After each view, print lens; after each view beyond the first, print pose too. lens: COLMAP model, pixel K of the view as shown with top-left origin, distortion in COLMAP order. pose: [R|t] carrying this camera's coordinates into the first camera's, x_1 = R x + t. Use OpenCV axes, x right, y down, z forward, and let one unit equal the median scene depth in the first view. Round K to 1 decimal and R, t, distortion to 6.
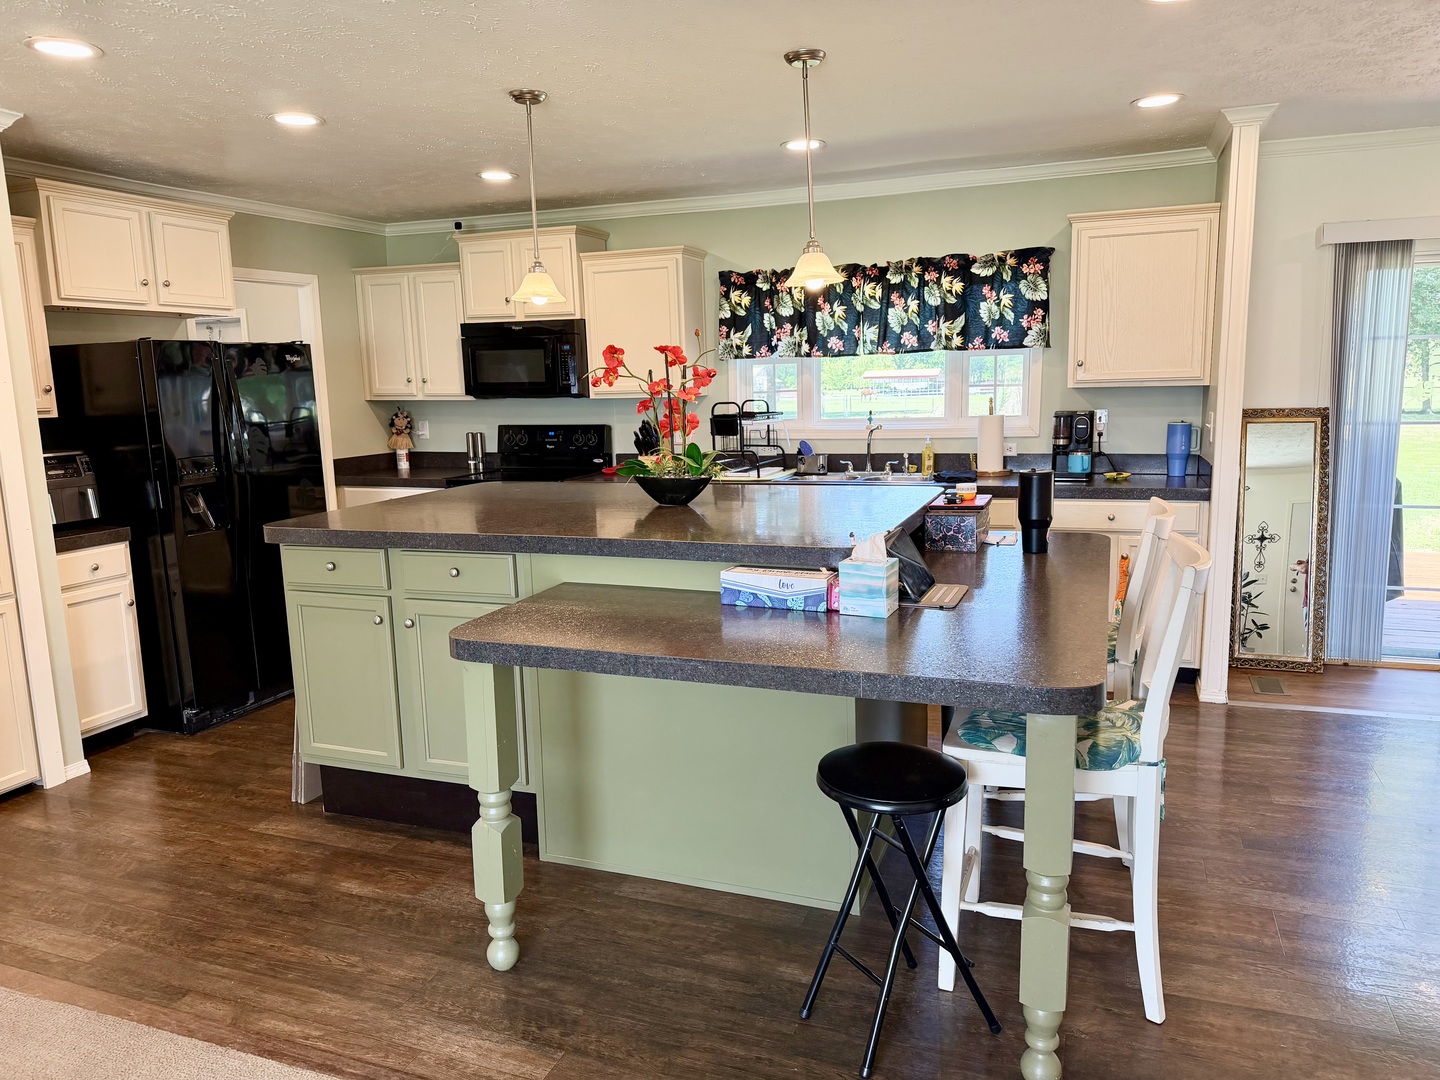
lens RADIAL K [[1010.5, 0, 725.4], [0, 1010.5, 539.8], [0, 0, 1]] dist [0.004355, -0.001754]
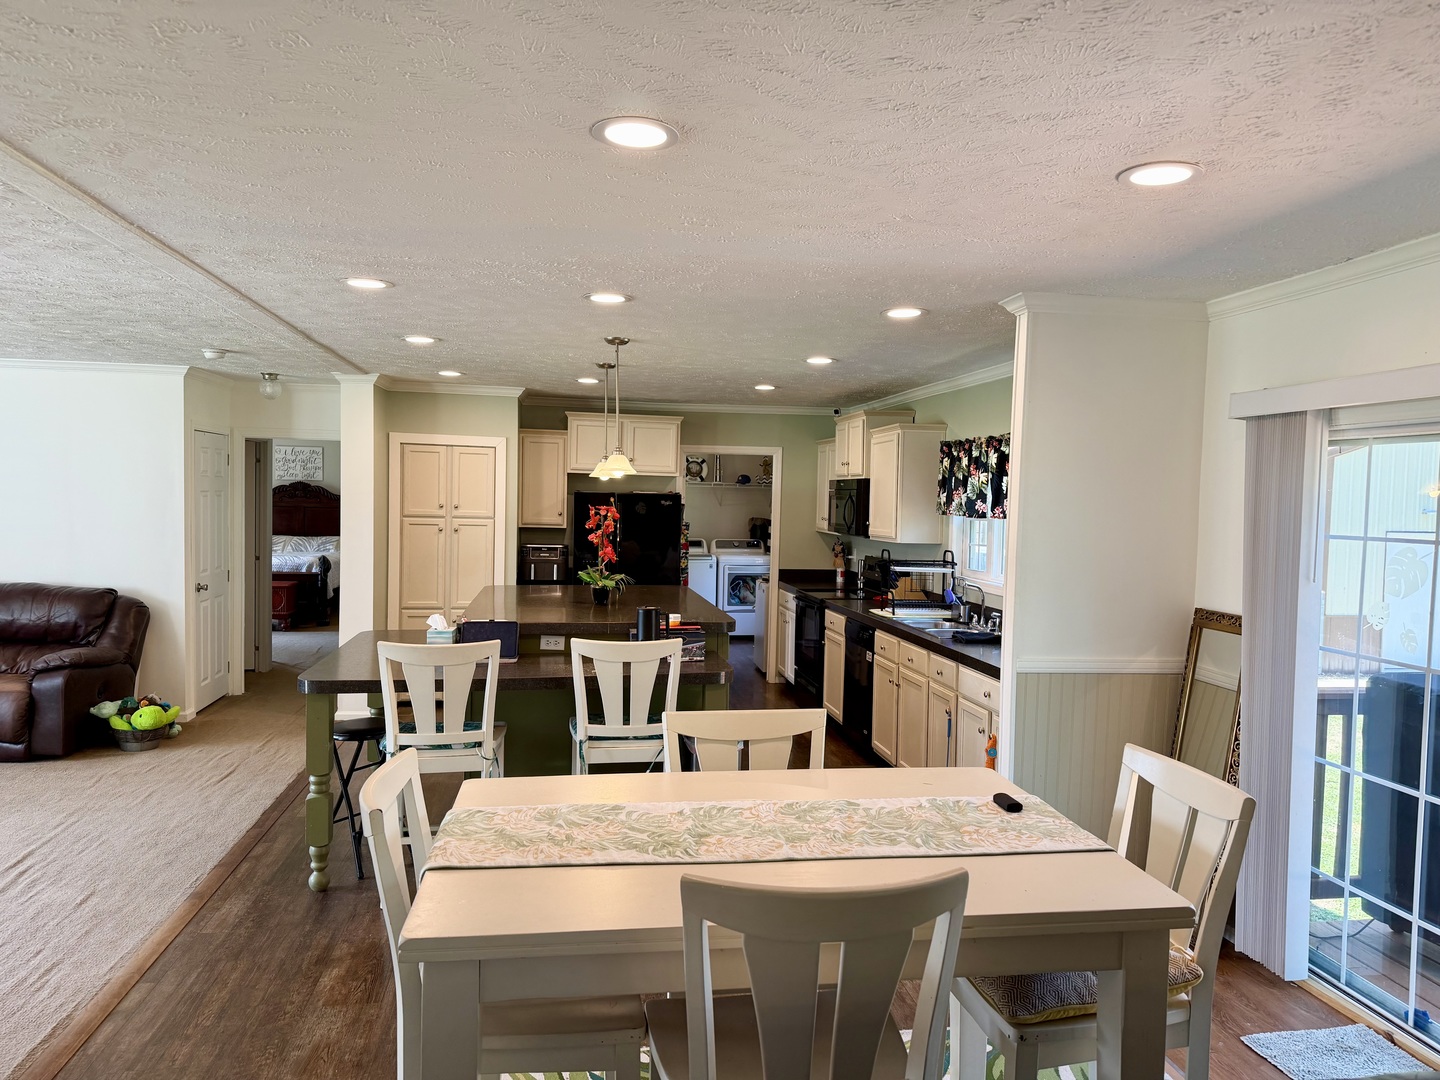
lens RADIAL K [[1010.5, 0, 725.4], [0, 1010.5, 539.8], [0, 0, 1]] dist [0.004355, -0.001754]
pose [[0.478355, 0.067521, -0.875567, 0.918985], [-0.173867, 0.984585, -0.019062, -0.084862], [0.860783, 0.161351, 0.482721, 0.228371]]
